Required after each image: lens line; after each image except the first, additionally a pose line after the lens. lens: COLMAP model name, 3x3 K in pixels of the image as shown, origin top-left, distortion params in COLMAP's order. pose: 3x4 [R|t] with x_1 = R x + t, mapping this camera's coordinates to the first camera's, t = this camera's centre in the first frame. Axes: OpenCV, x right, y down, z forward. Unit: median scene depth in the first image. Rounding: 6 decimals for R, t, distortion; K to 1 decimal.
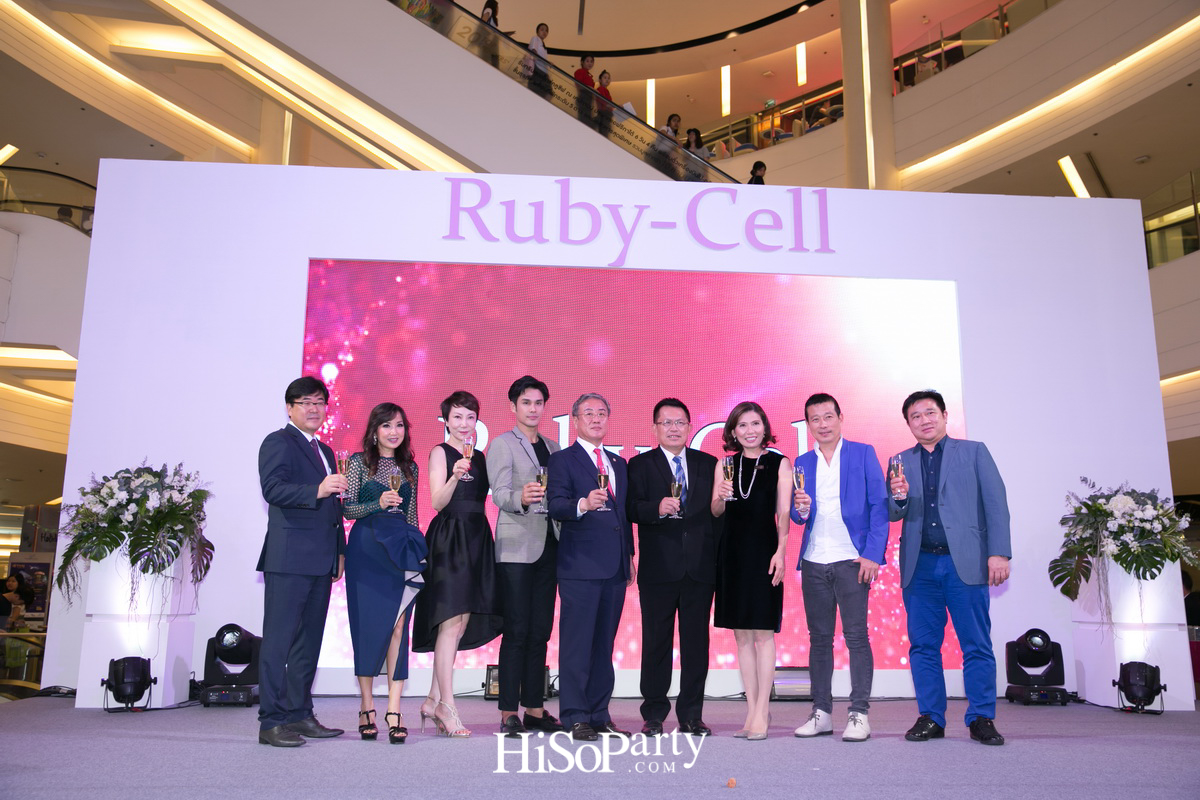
lens RADIAL K [[1058.6, 0, 591.4], [0, 1058.6, 390.9], [0, 0, 1]] dist [-0.041933, 0.064482]
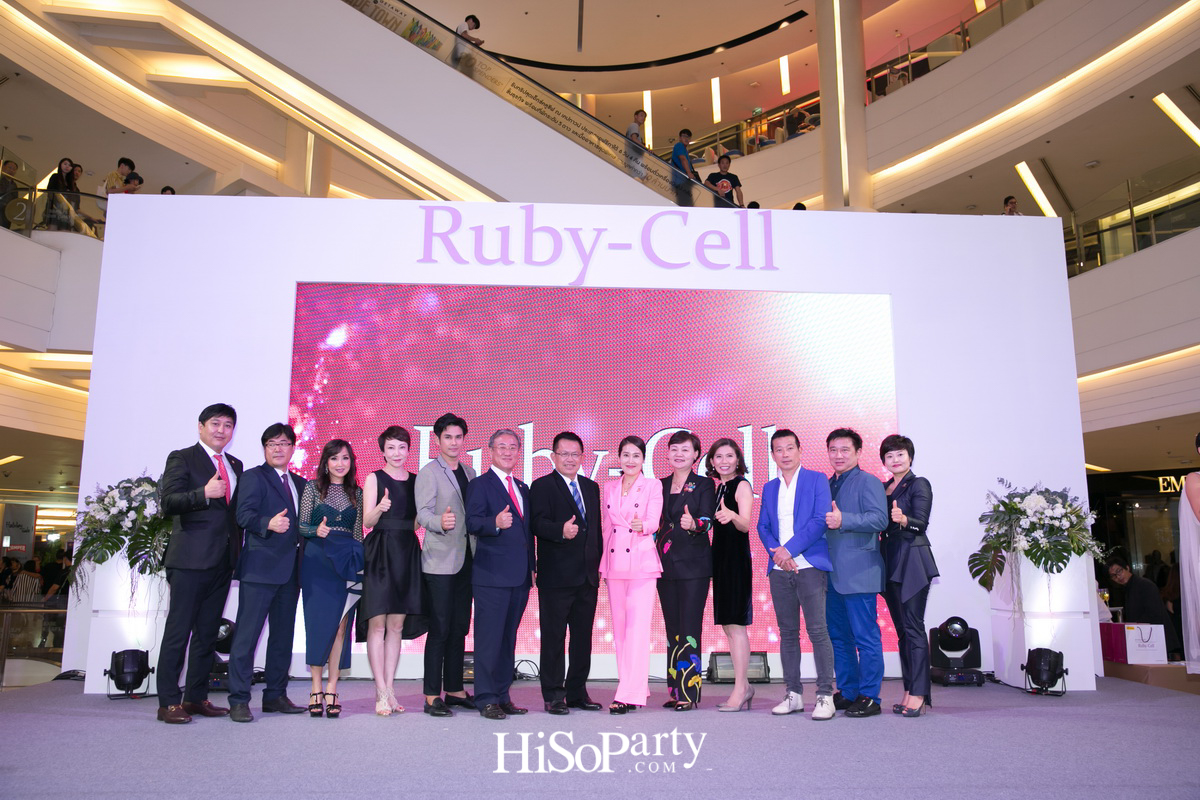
lens RADIAL K [[966.4, 0, 596.8], [0, 966.4, 390.1], [0, 0, 1]] dist [-0.061184, 0.055013]
pose [[0.999713, -0.008897, -0.022230, 0.066314], [0.009473, 0.999619, 0.025923, -0.035359], [0.021991, -0.026126, 0.999417, 0.001944]]
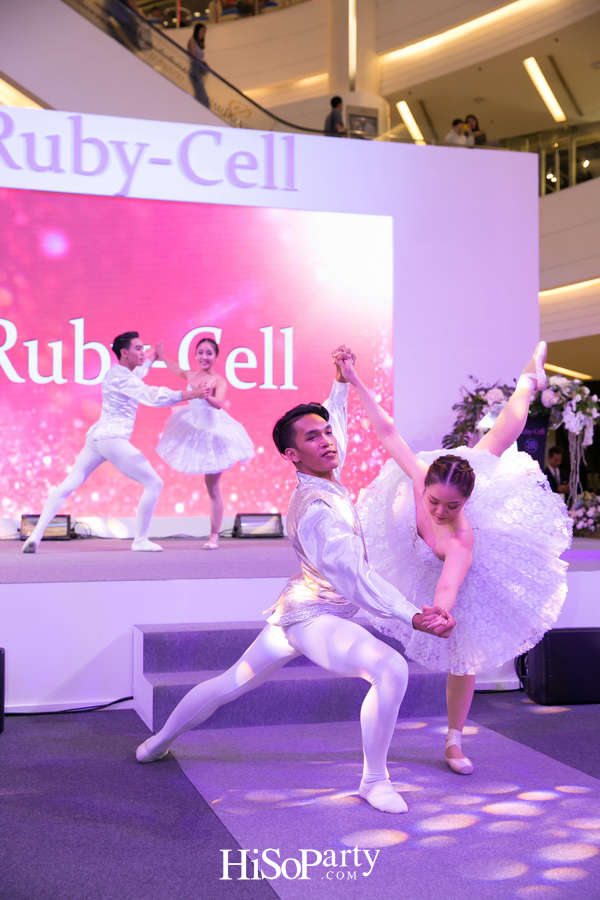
lens RADIAL K [[1268.6, 0, 306.8], [0, 1268.6, 428.1], [0, 0, 1]] dist [0.134540, 0.000000]
pose [[0.976801, 0.003026, 0.214130, -0.082268], [-0.035010, 0.988704, 0.145733, -0.075509], [-0.211270, -0.149849, 0.965873, -0.504635]]
